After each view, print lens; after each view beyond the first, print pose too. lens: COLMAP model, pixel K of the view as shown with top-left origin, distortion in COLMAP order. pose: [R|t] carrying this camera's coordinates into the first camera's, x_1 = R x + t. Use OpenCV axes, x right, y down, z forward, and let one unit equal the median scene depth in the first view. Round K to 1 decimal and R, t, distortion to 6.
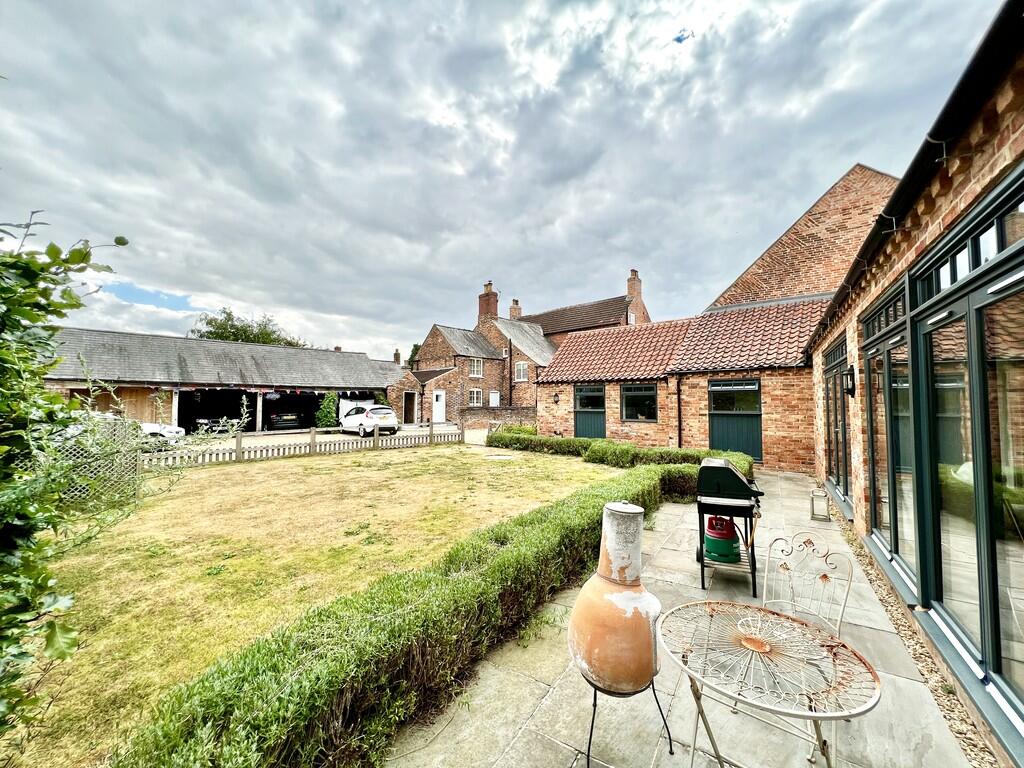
lens RADIAL K [[408.2, 0, 512.0], [0, 408.2, 384.0], [0, 0, 1]] dist [-0.001036, -0.000232]
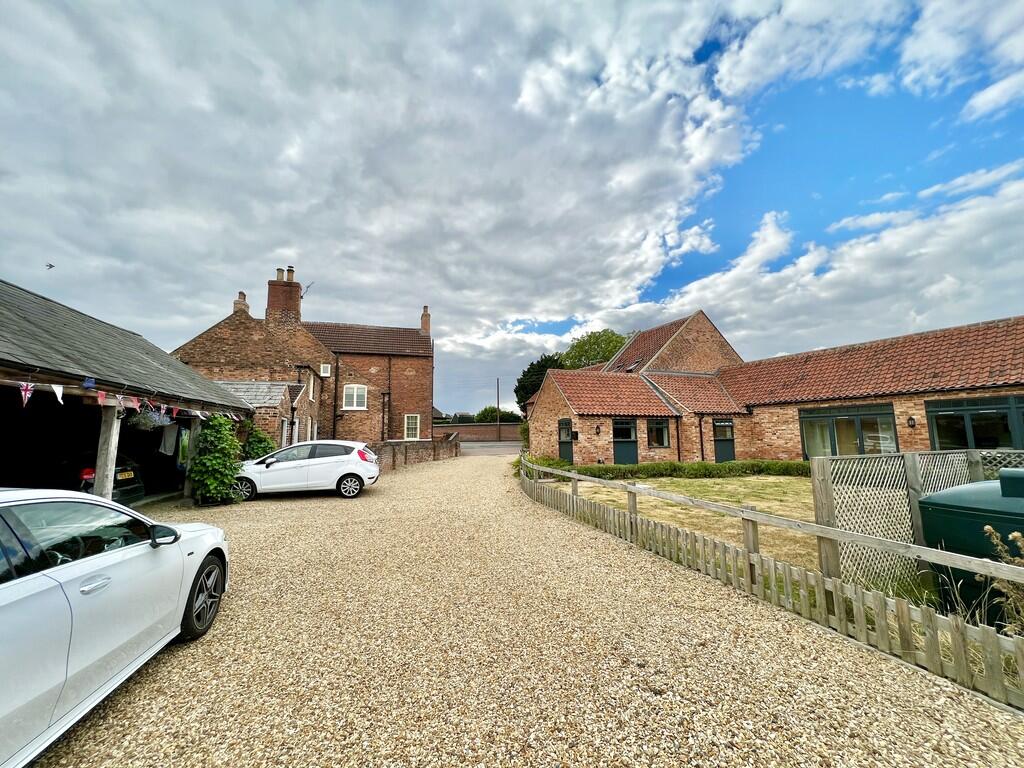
lens RADIAL K [[408.2, 0, 512.0], [0, 408.2, 384.0], [0, 0, 1]] dist [-0.001036, -0.000232]
pose [[0.482643, 0.105721, 0.869413, -0.991930], [-0.028387, 0.994054, -0.105119, 0.034612], [-0.875357, 0.026055, 0.482775, 0.681466]]
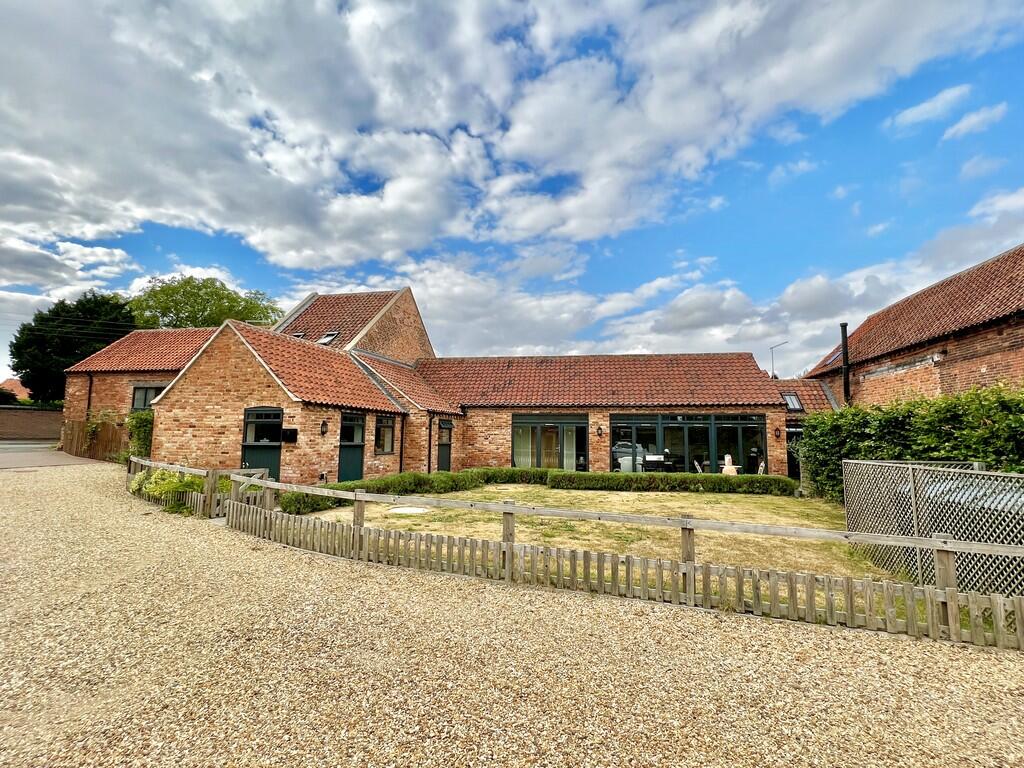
lens RADIAL K [[487.4, 0, 512.0], [0, 487.4, 384.0], [0, 0, 1]] dist [-0.003864, -0.000523]
pose [[-0.389583, 0.095543, 0.916022, -0.823034], [-0.055620, 0.990349, -0.126950, 0.049664], [-0.919310, -0.100406, -0.380509, 1.049600]]
